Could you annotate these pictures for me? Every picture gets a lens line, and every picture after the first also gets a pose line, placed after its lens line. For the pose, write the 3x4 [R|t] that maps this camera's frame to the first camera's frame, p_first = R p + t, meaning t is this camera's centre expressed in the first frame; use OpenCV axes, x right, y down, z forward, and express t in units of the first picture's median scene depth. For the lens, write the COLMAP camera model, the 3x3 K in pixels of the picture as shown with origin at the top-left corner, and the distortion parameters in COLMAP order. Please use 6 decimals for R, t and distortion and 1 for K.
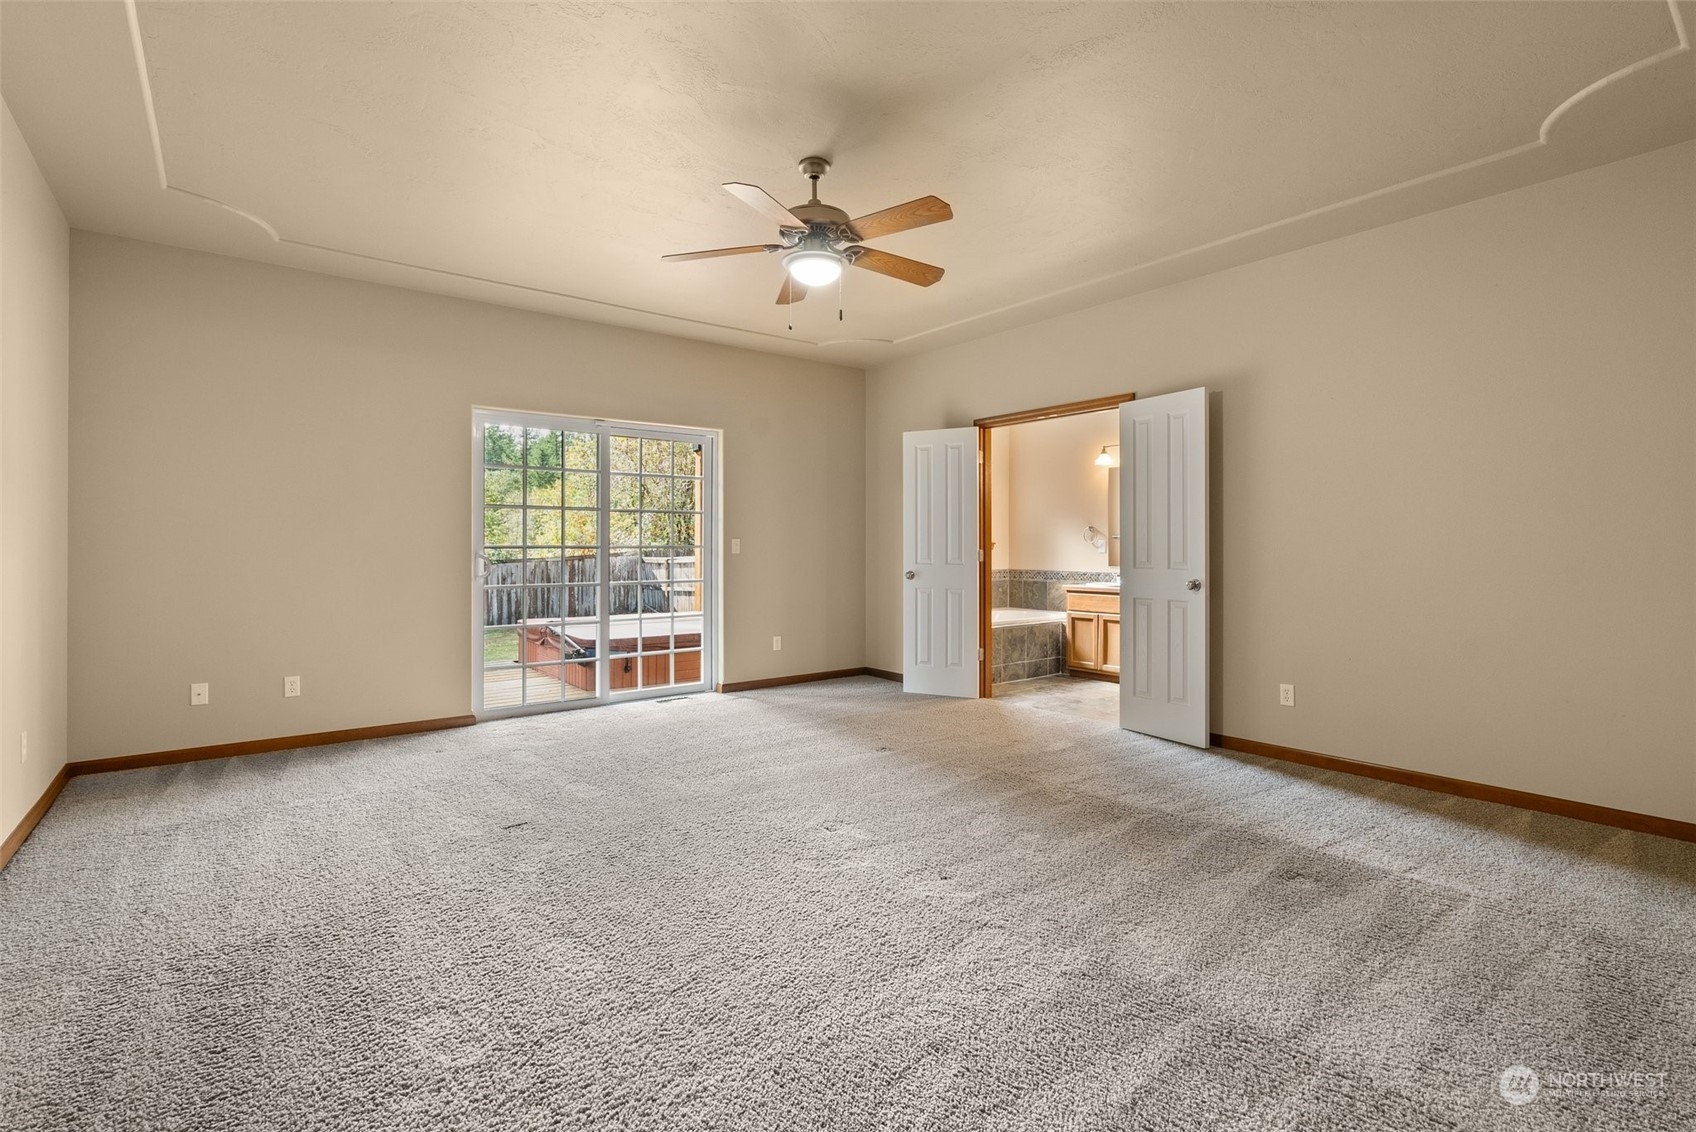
lens RADIAL K [[781.0, 0, 848.8], [0, 781.0, 543.0], [0, 0, 1]] dist [-0.002310, -0.000234]
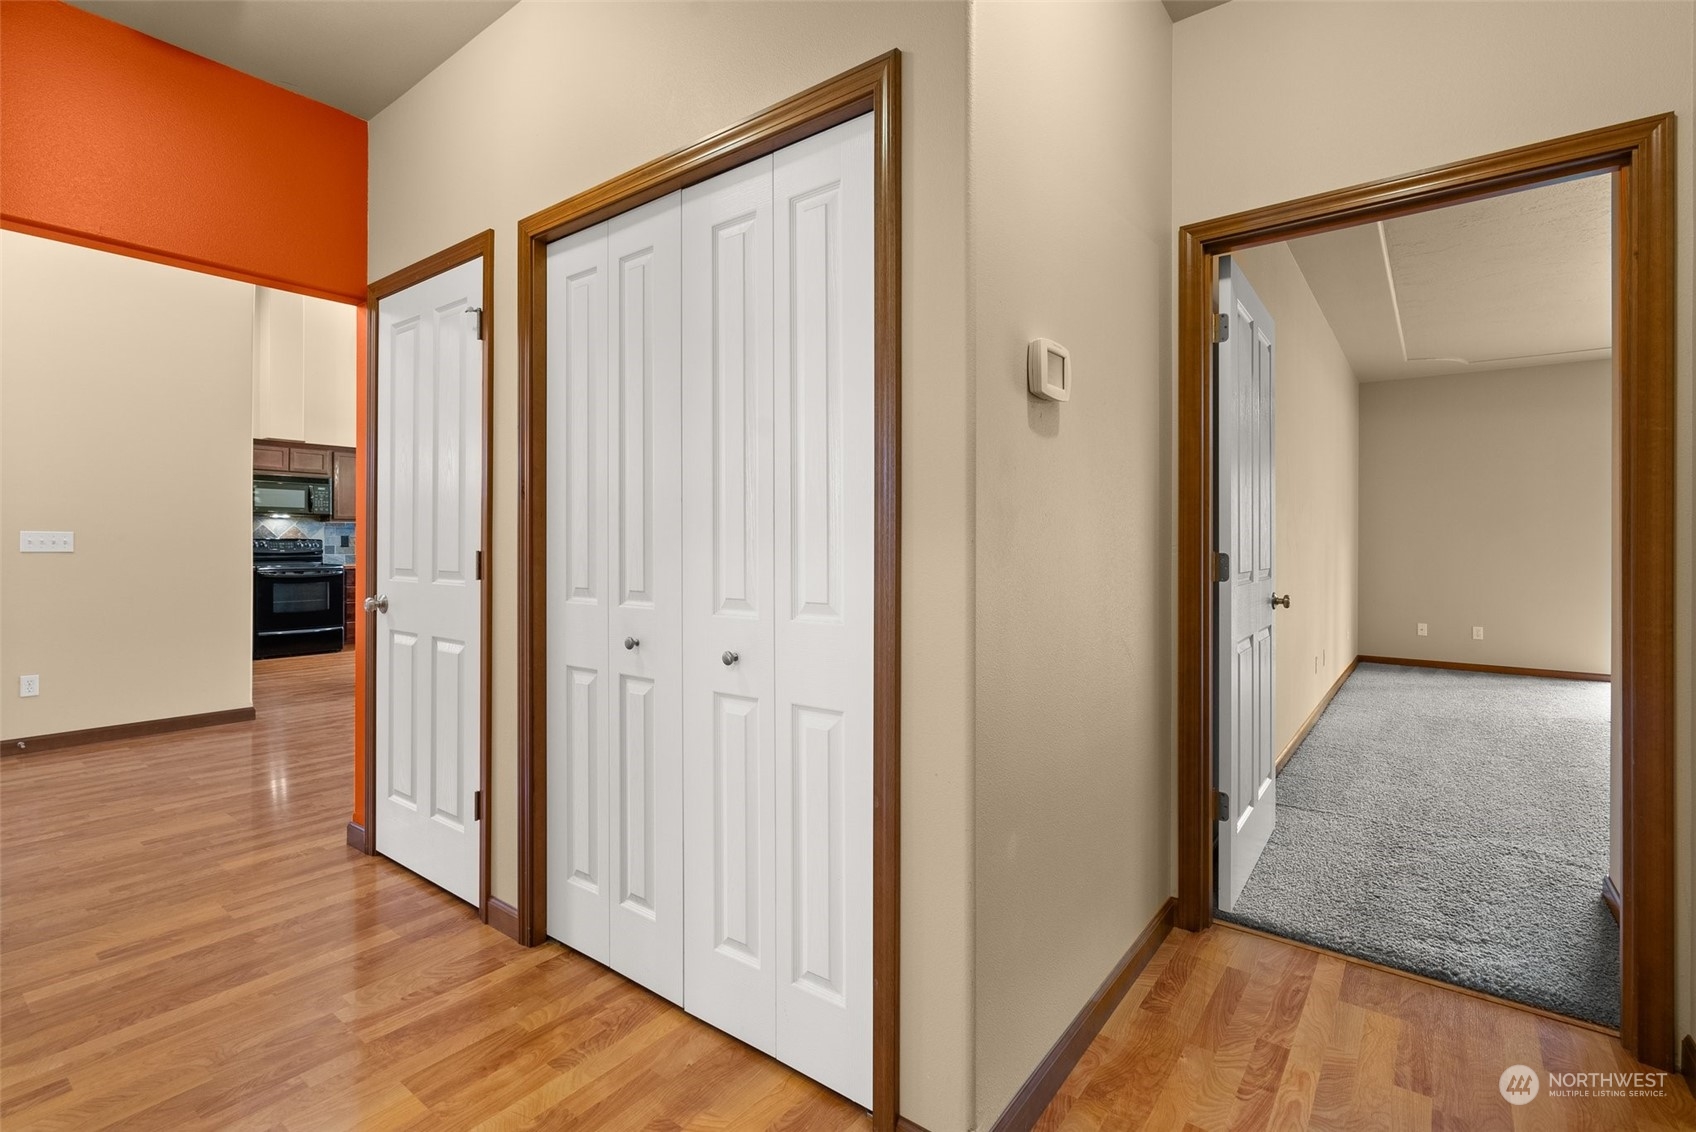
lens RADIAL K [[781.0, 0, 848.8], [0, 781.0, 543.0], [0, 0, 1]] dist [-0.002310, -0.000234]
pose [[0.250480, 0.001921, -0.968120, 0.581210], [0.002920, 0.999992, 0.002740, -0.008532], [0.968117, -0.003513, 0.250473, -0.737293]]
